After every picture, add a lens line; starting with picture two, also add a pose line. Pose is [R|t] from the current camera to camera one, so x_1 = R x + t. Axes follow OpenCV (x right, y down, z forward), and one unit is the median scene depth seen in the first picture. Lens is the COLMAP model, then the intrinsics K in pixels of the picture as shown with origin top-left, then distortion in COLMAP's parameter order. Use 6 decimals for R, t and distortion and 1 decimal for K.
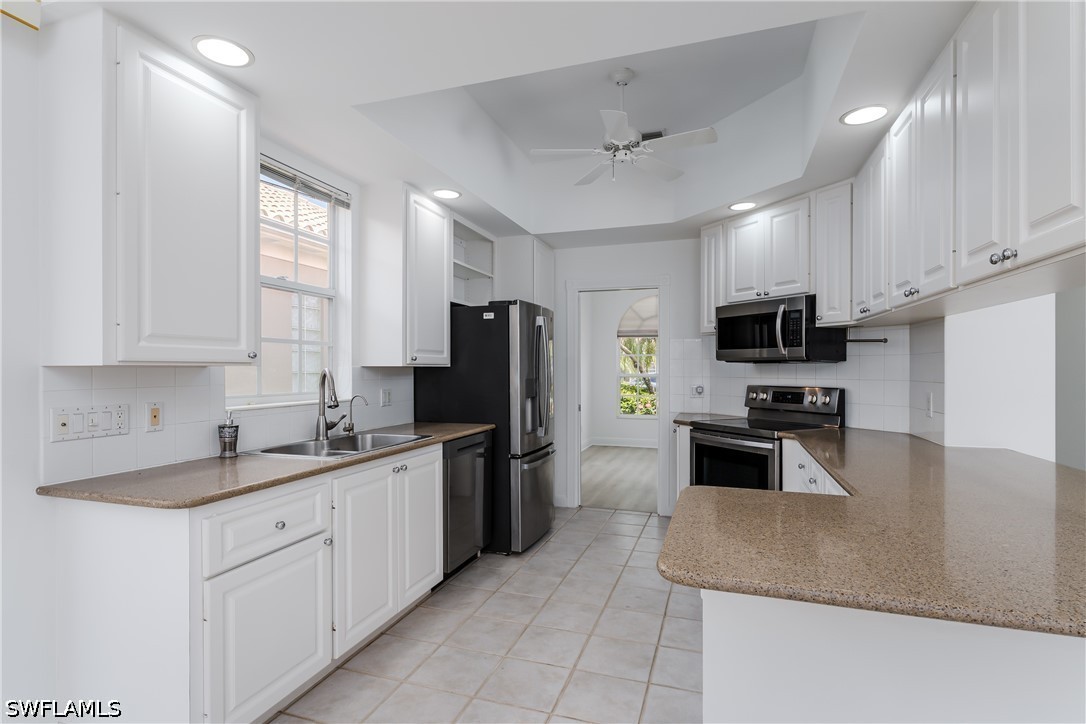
lens RADIAL K [[529.4, 0, 543.0], [0, 529.4, 362.0], [0, 0, 1]] dist [0.000372, 0.000125]
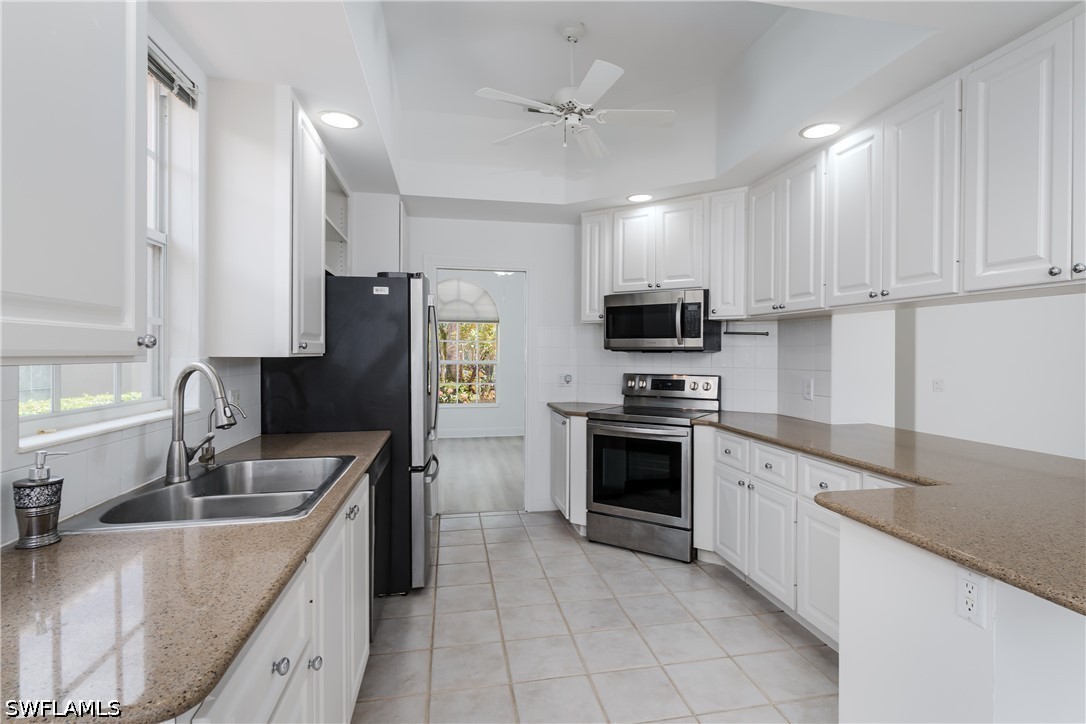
lens RADIAL K [[522.8, 0, 547.5], [0, 522.8, 348.2], [0, 0, 1]] dist [0.001098, 0.001506]
pose [[0.864893, 0.005636, 0.501925, -0.279206], [-0.007430, 0.999971, 0.001575, -0.006297], [-0.501902, -0.005092, 0.864910, 0.220866]]
